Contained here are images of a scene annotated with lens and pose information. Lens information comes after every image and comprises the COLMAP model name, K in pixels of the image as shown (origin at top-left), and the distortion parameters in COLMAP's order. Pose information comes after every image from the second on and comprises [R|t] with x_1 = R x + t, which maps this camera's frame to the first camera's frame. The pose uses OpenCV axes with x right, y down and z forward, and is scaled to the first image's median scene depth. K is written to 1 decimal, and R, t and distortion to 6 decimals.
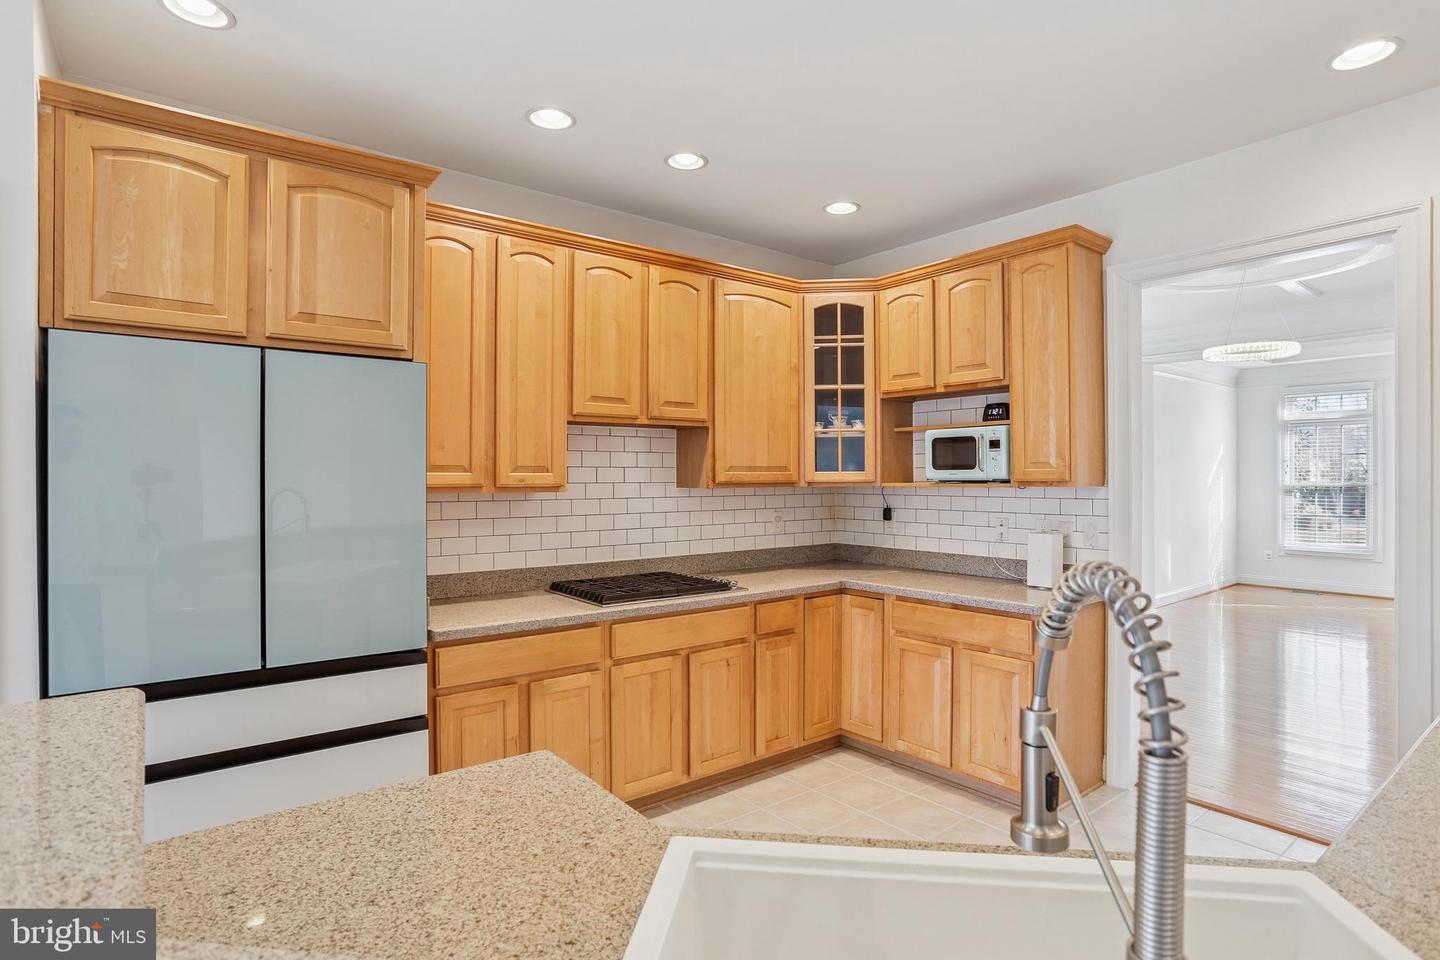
lens RADIAL K [[755.6, 0, 734.6], [0, 755.6, 469.1], [0, 0, 1]] dist [-0.027520, 0.008493]
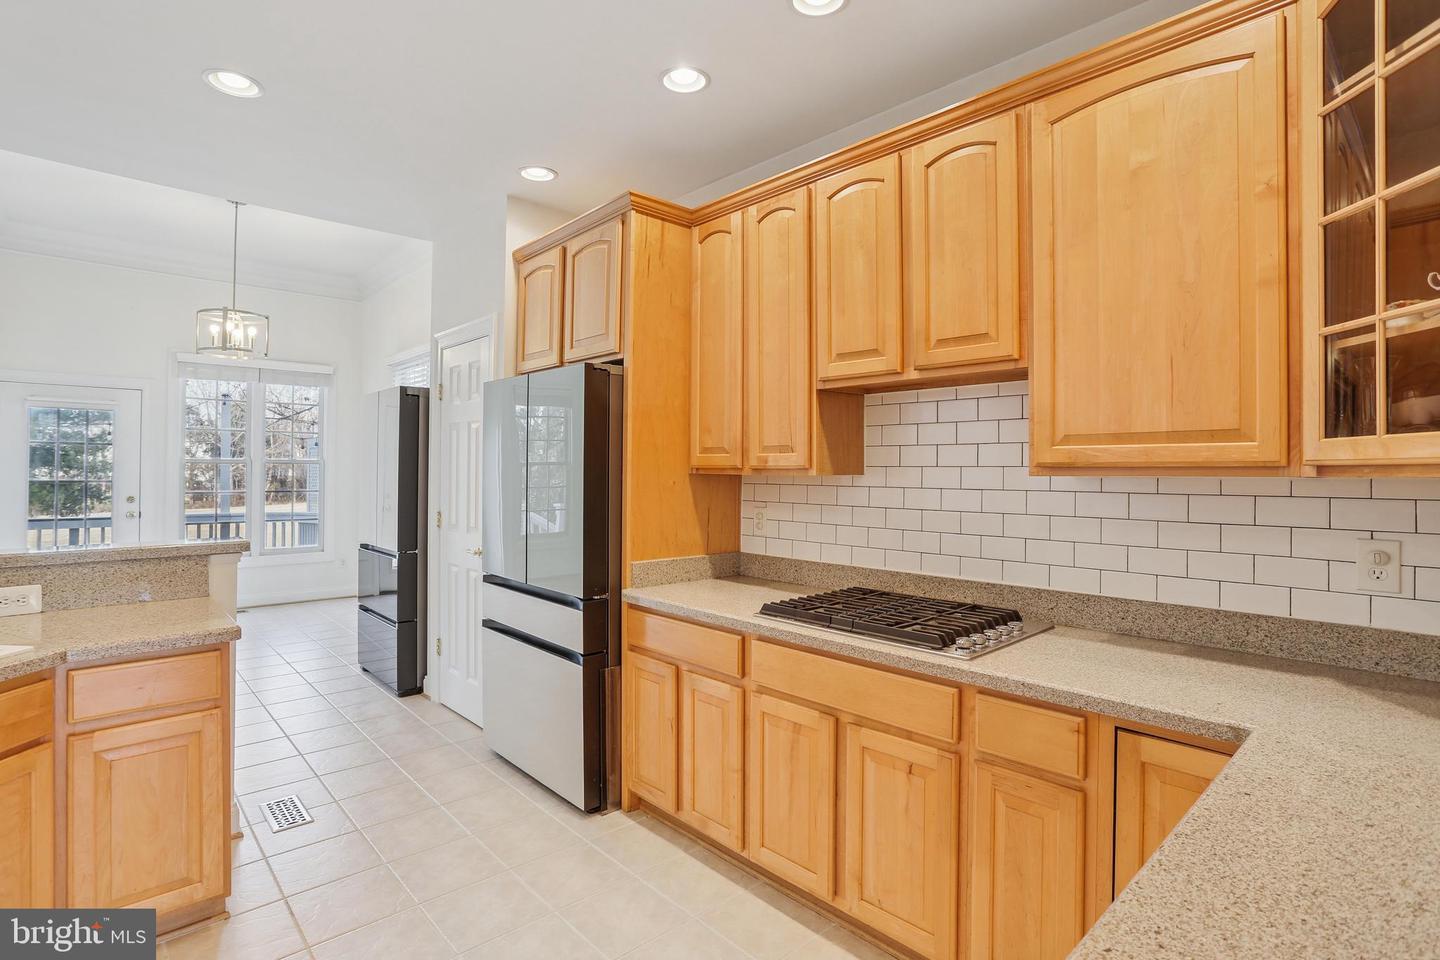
lens RADIAL K [[713.9, 0, 720.0], [0, 713.9, 450.0], [0, 0, 1]] dist [-0.051858, 0.021615]
pose [[0.060875, -0.026359, -0.997797, 0.525806], [0.004155, 0.999649, -0.026155, 0.021088], [0.998137, -0.002554, 0.060963, 0.803721]]
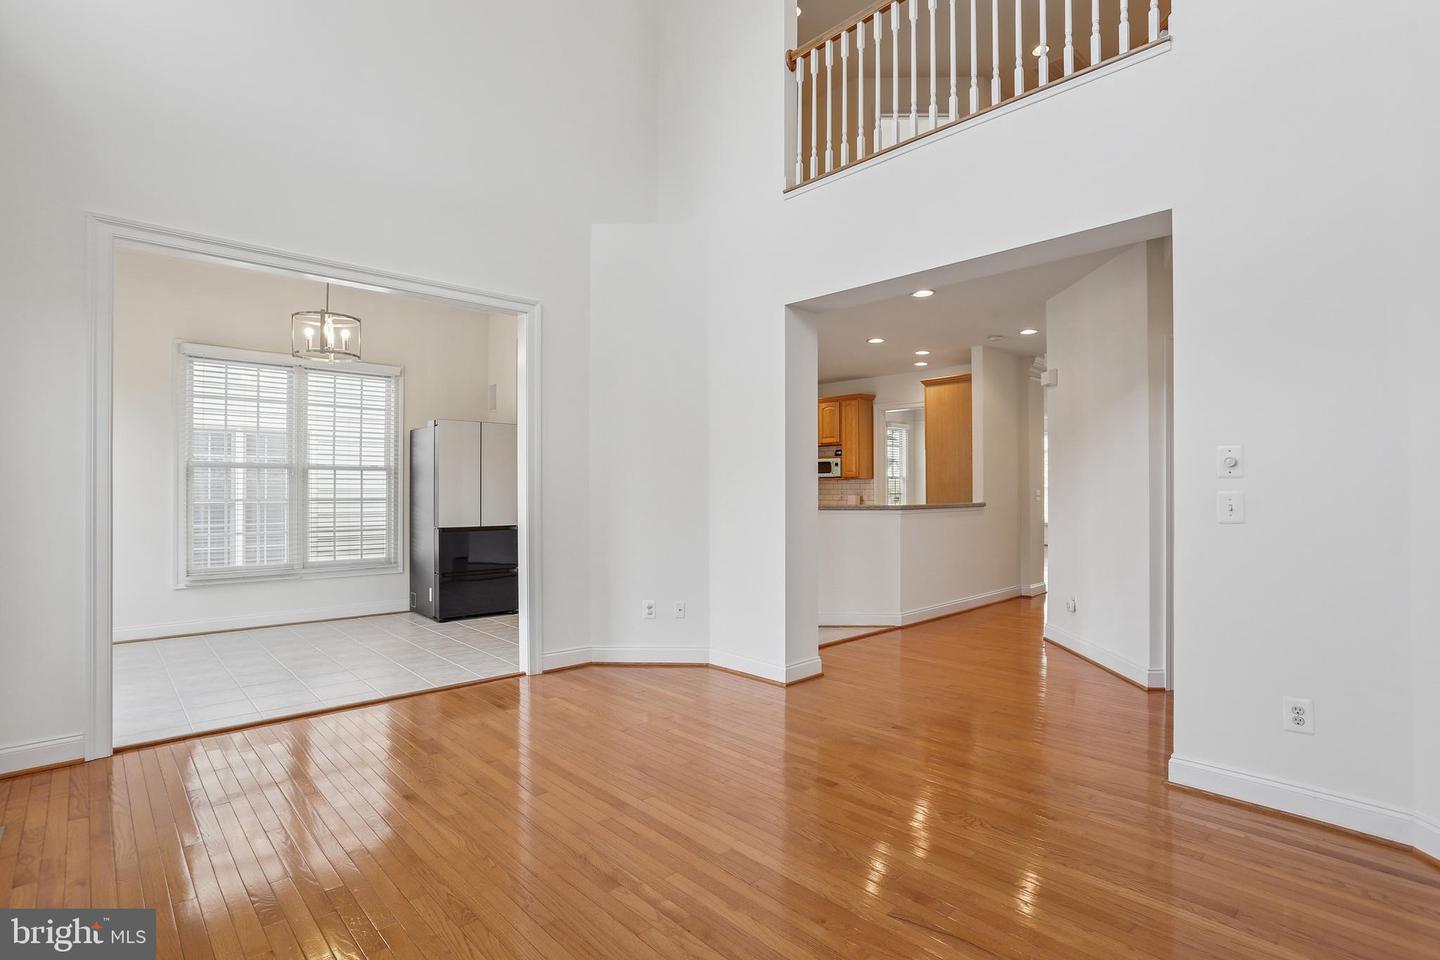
lens RADIAL K [[713.9, 0, 724.6], [0, 713.9, 494.2], [0, 0, 1]] dist [-0.051858, 0.021615]
pose [[0.997259, 0.000799, 0.073982, -0.296380], [-0.001940, 0.999880, 0.015343, 0.041245], [-0.073961, -0.015445, 0.997142, -1.750330]]
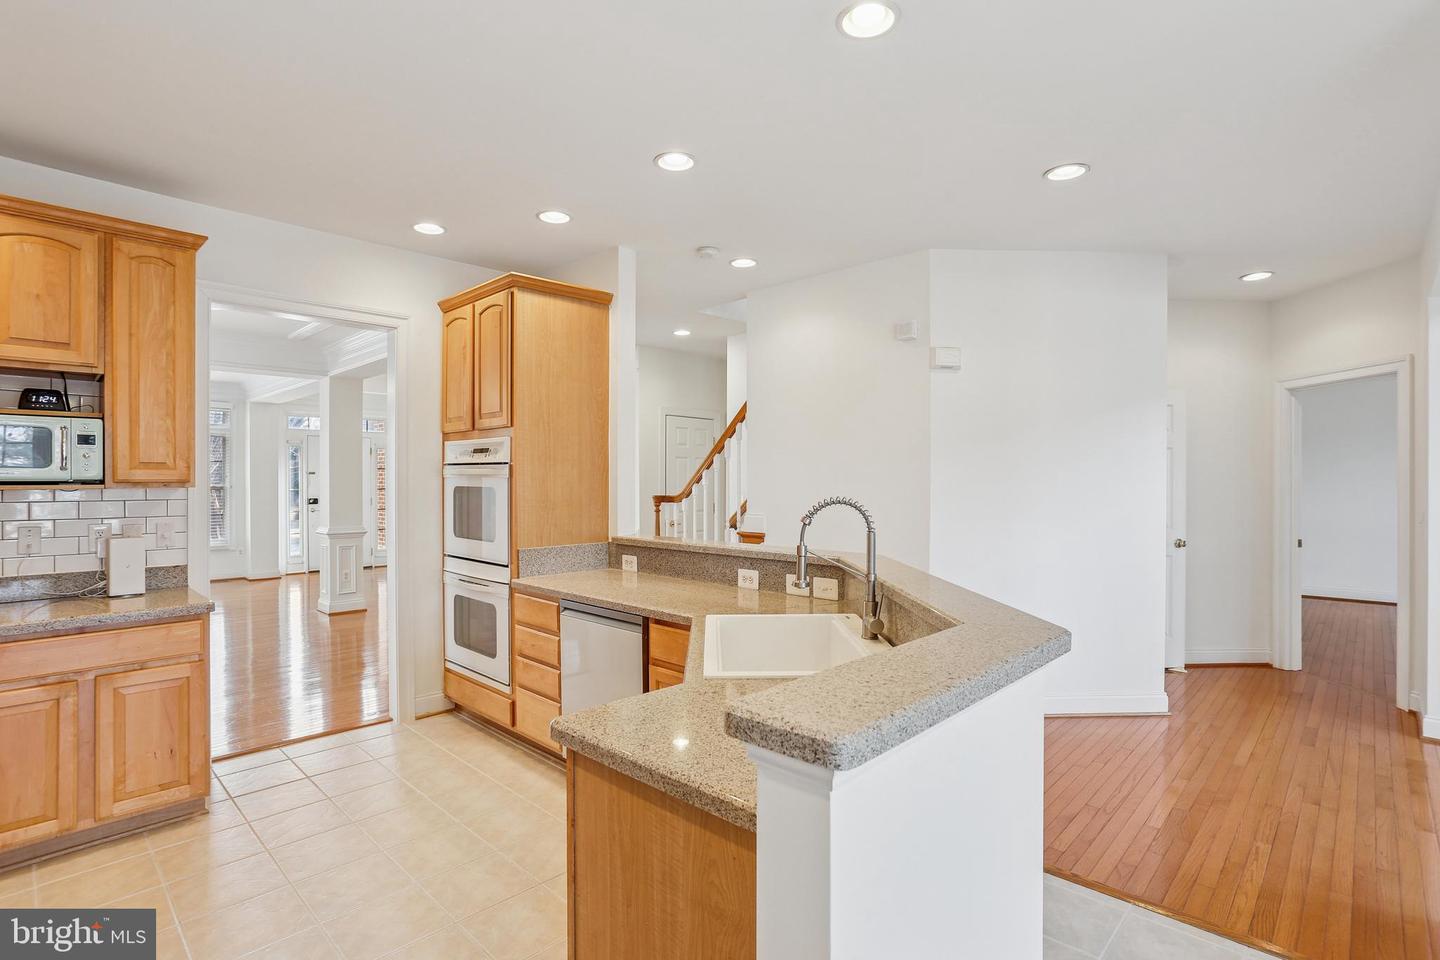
lens RADIAL K [[713.9, 0, 730.8], [0, 713.9, 483.7], [0, 0, 1]] dist [-0.051858, 0.021615]
pose [[-0.147781, -0.001667, 0.989019, -0.570117], [-0.009662, 0.999953, 0.000241, 0.010958], [-0.988973, -0.009520, -0.147790, 0.386939]]
